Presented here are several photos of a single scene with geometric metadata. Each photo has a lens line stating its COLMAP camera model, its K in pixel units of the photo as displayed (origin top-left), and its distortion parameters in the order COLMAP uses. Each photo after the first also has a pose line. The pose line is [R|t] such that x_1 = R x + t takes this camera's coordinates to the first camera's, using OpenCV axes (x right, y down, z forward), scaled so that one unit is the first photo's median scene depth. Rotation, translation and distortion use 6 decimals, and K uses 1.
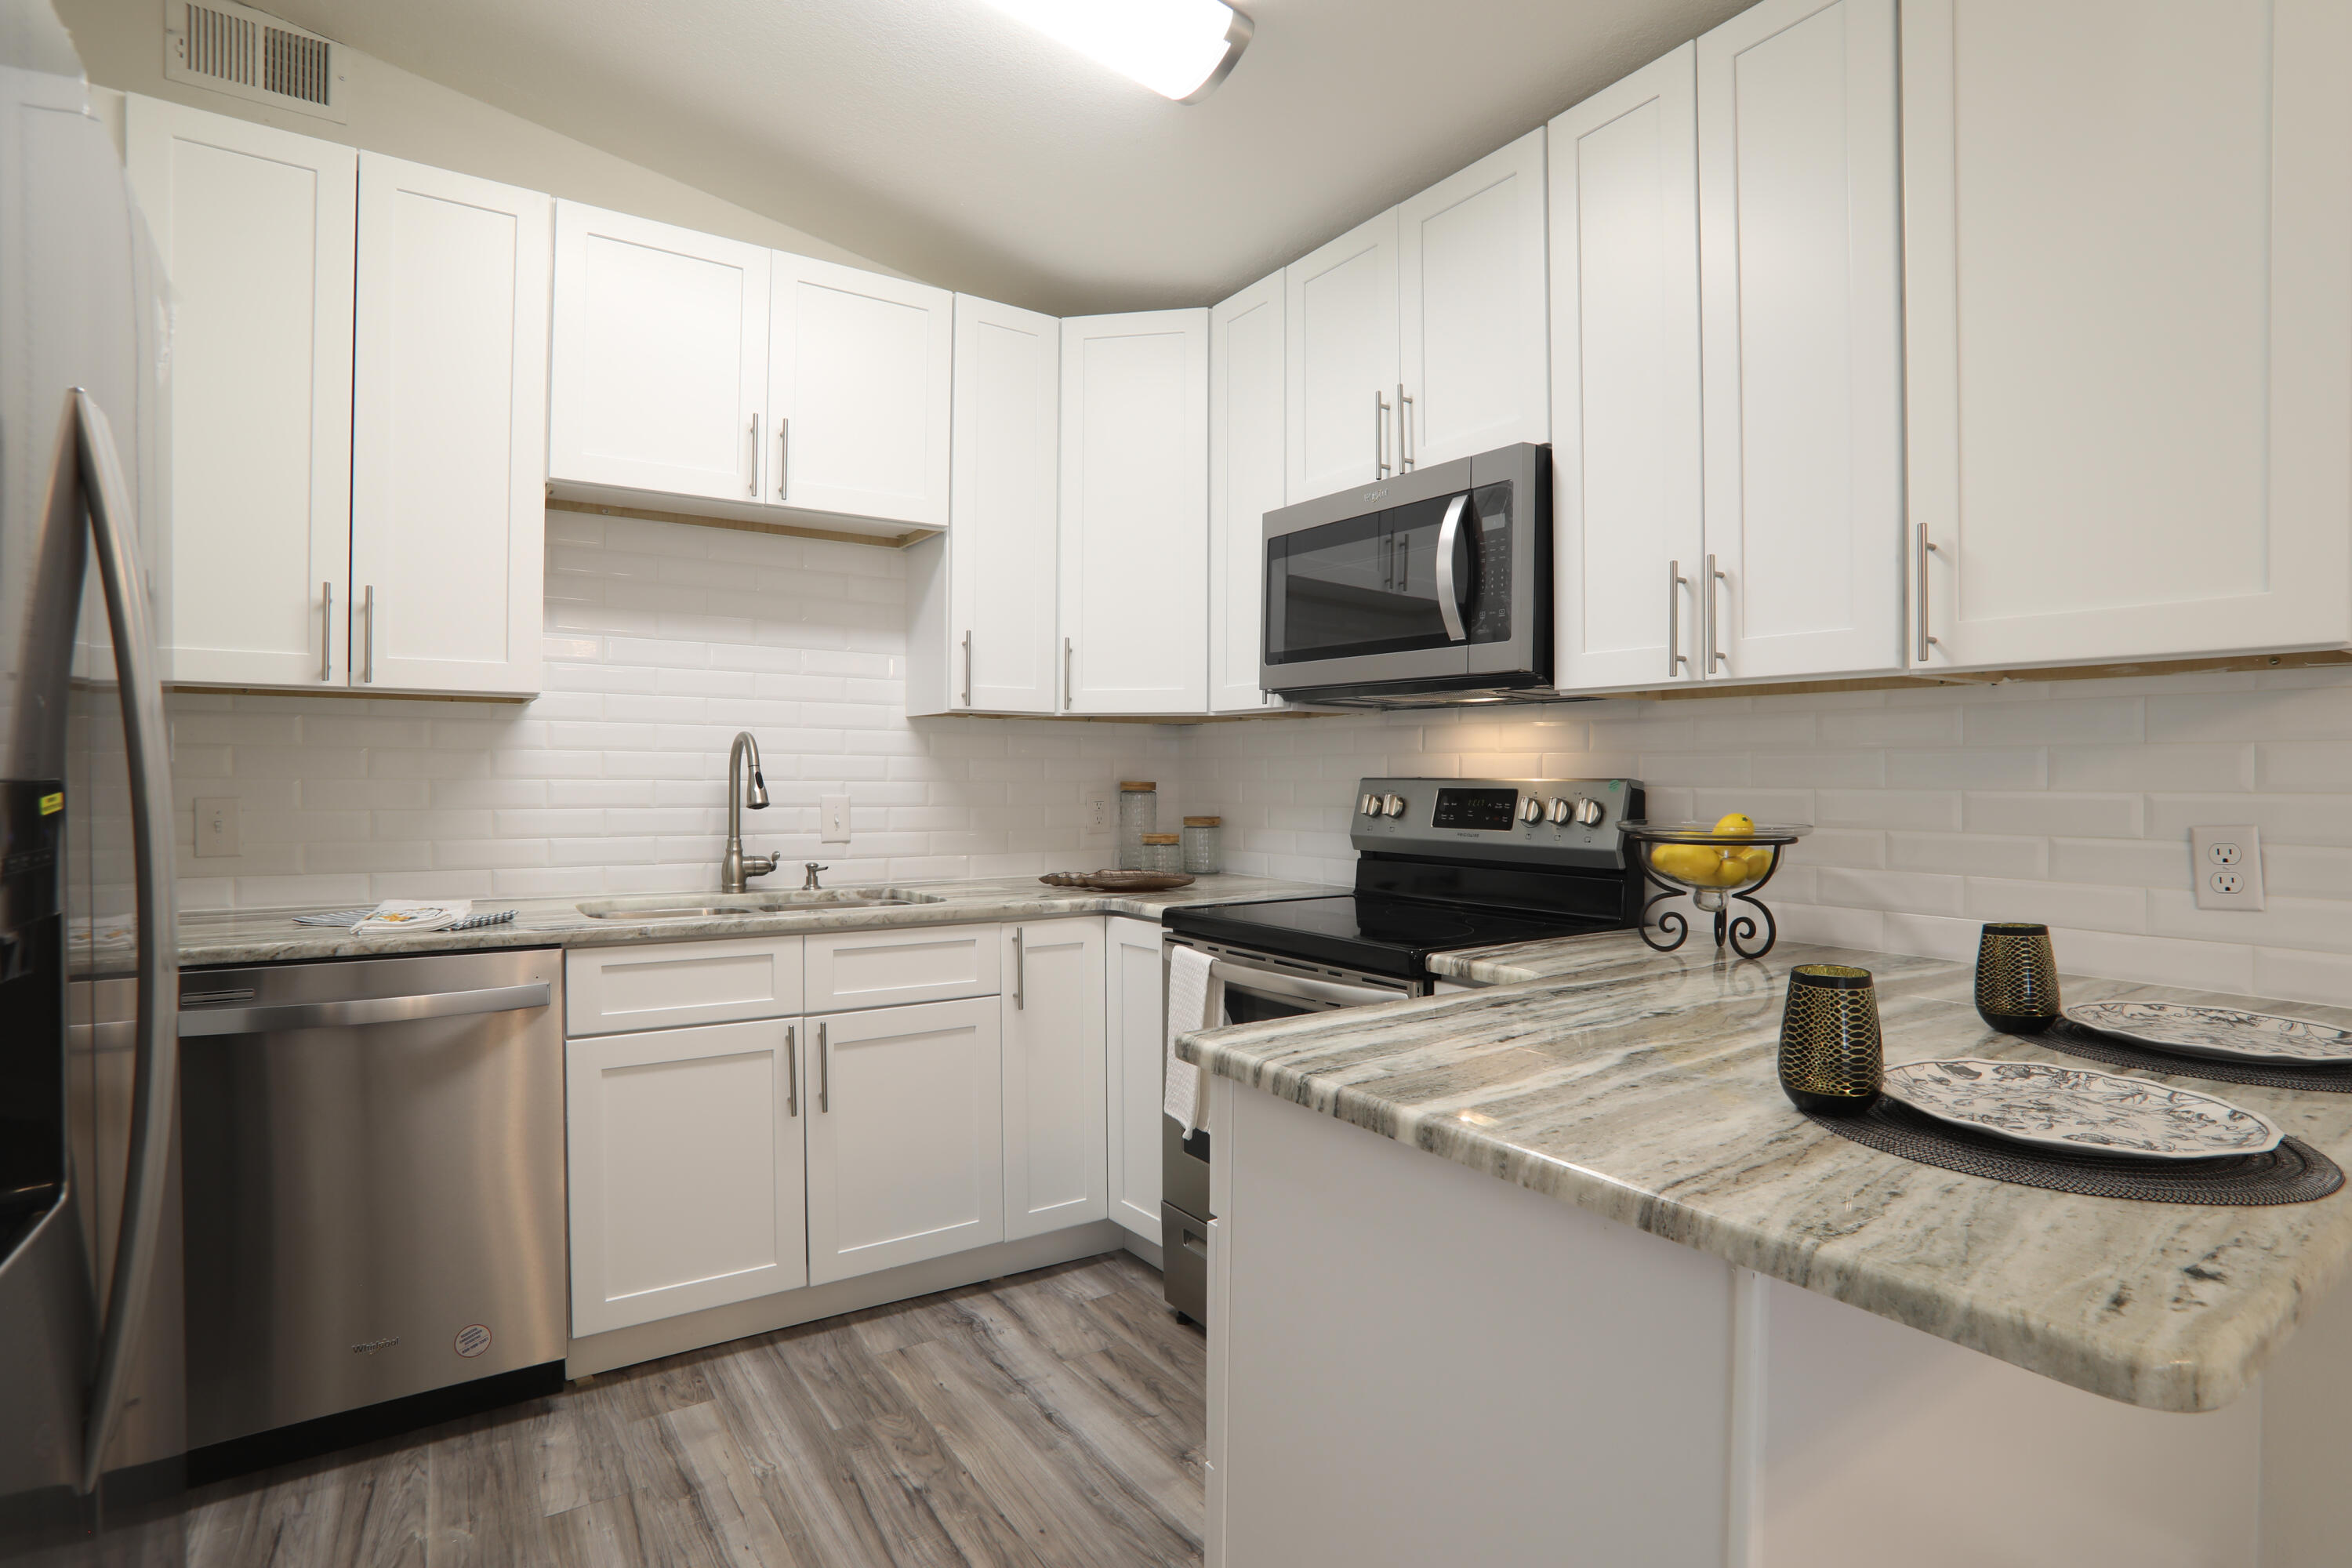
lens RADIAL K [[1148.1, 0, 1171.9], [0, 1148.1, 779.9], [0, 0, 1]] dist [-0.089437, 0.042075]
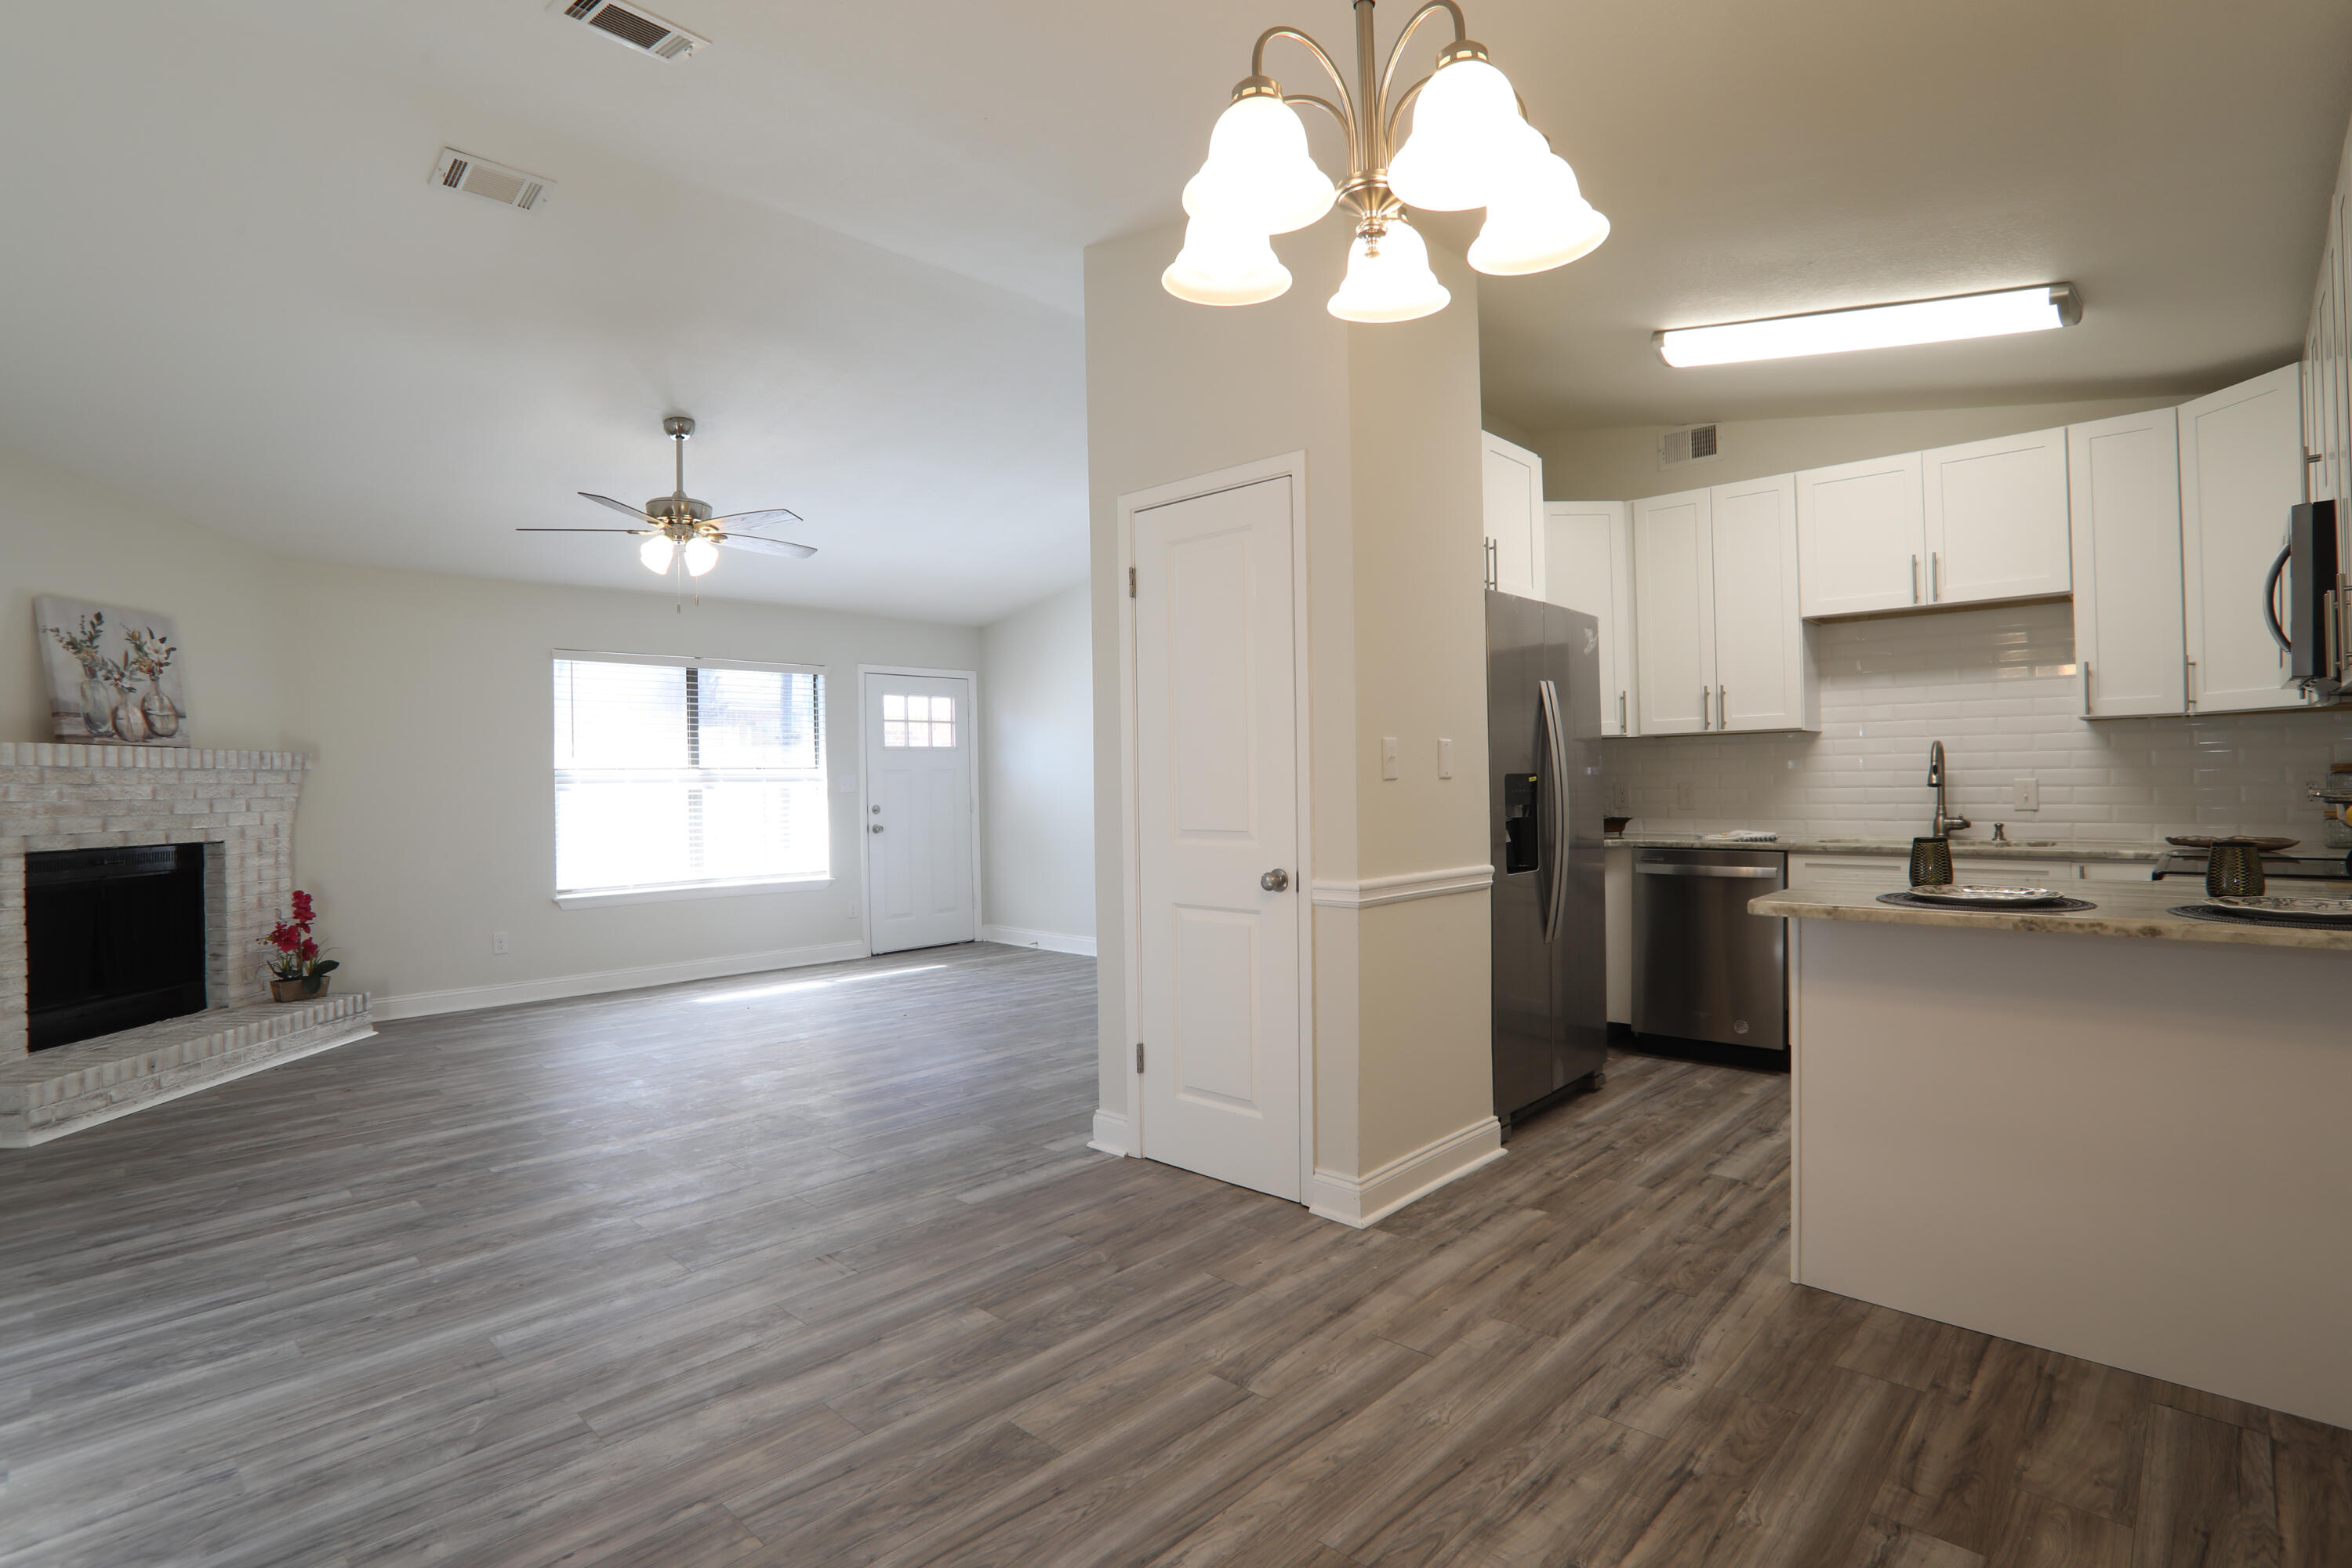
lens RADIAL K [[1142.3, 0, 1164.0], [0, 1142.3, 783.5], [0, 0, 1]] dist [-0.079745, 0.034717]
pose [[0.211102, -0.009841, -0.977415, 1.081367], [0.012800, 0.999891, -0.007303, 0.019594], [0.977380, -0.010970, 0.211205, -0.491793]]
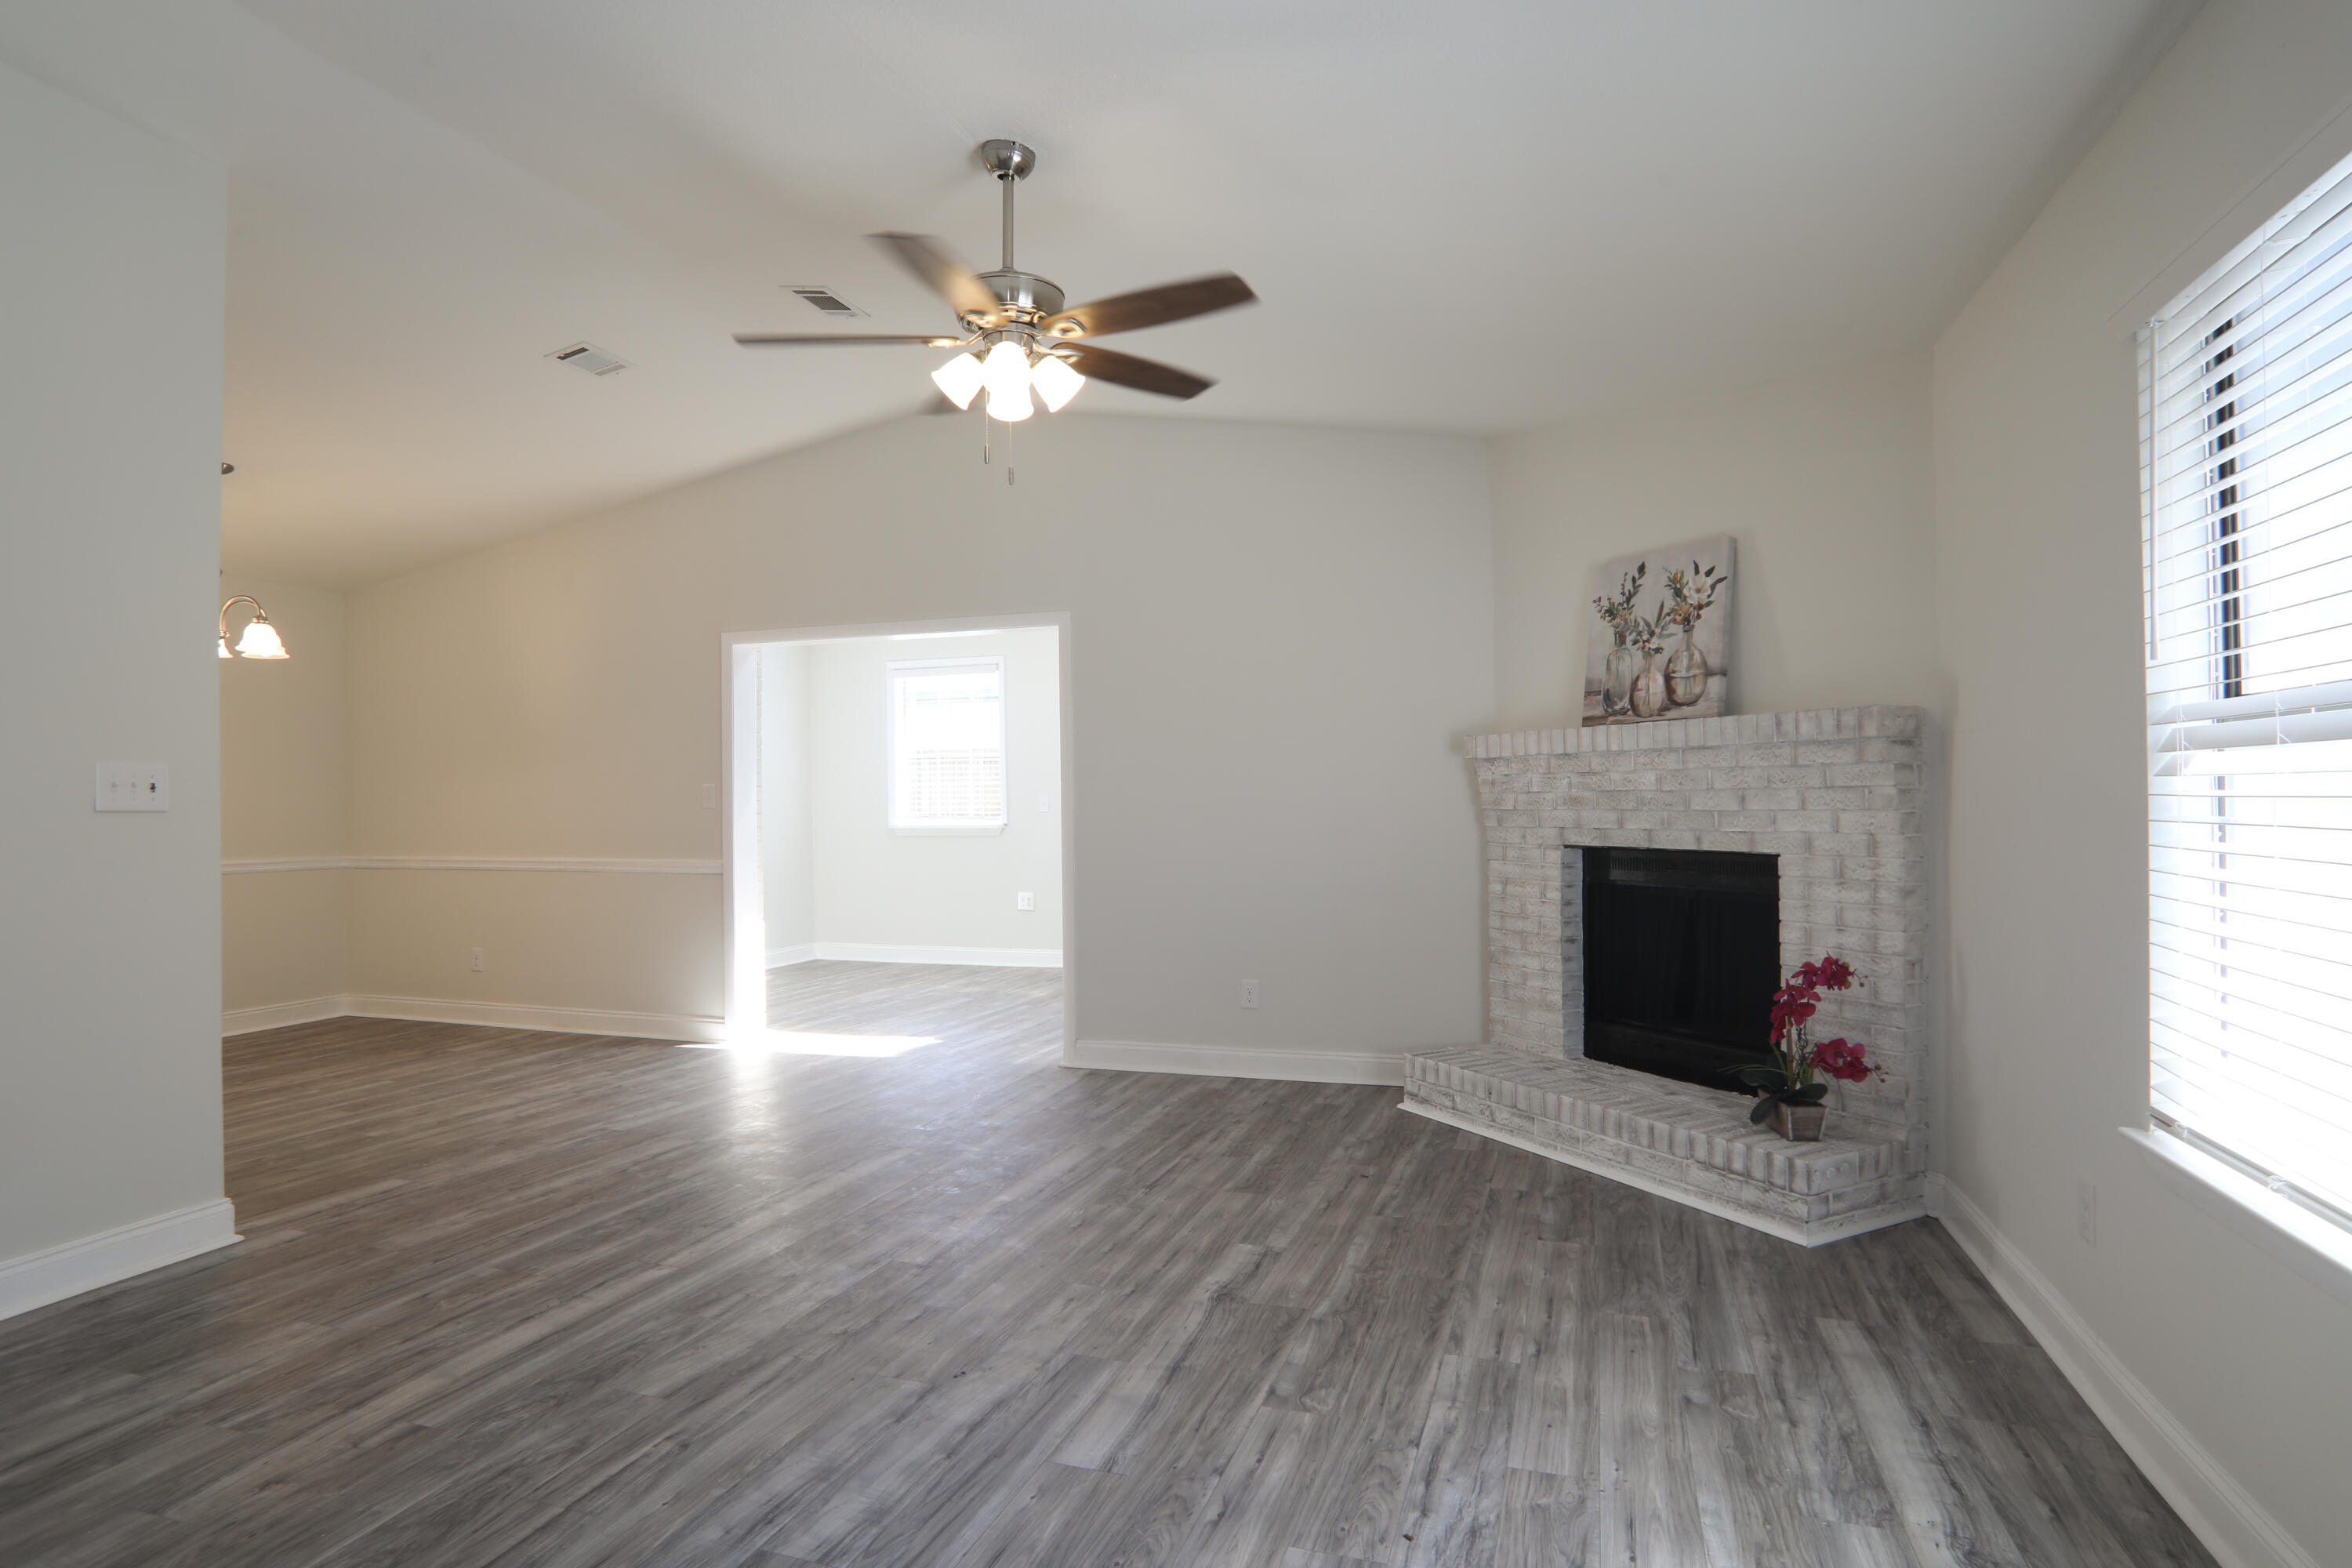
lens RADIAL K [[1269.3, 0, 1176.0], [0, 1269.3, 784.0], [0, 0, 1]] dist [-0.084848, 0.047158]
pose [[-0.616337, 0.010297, 0.787416, -2.225506], [0.012780, 0.999914, -0.003073, -0.001038], [-0.787379, 0.008169, -0.616415, -0.253083]]
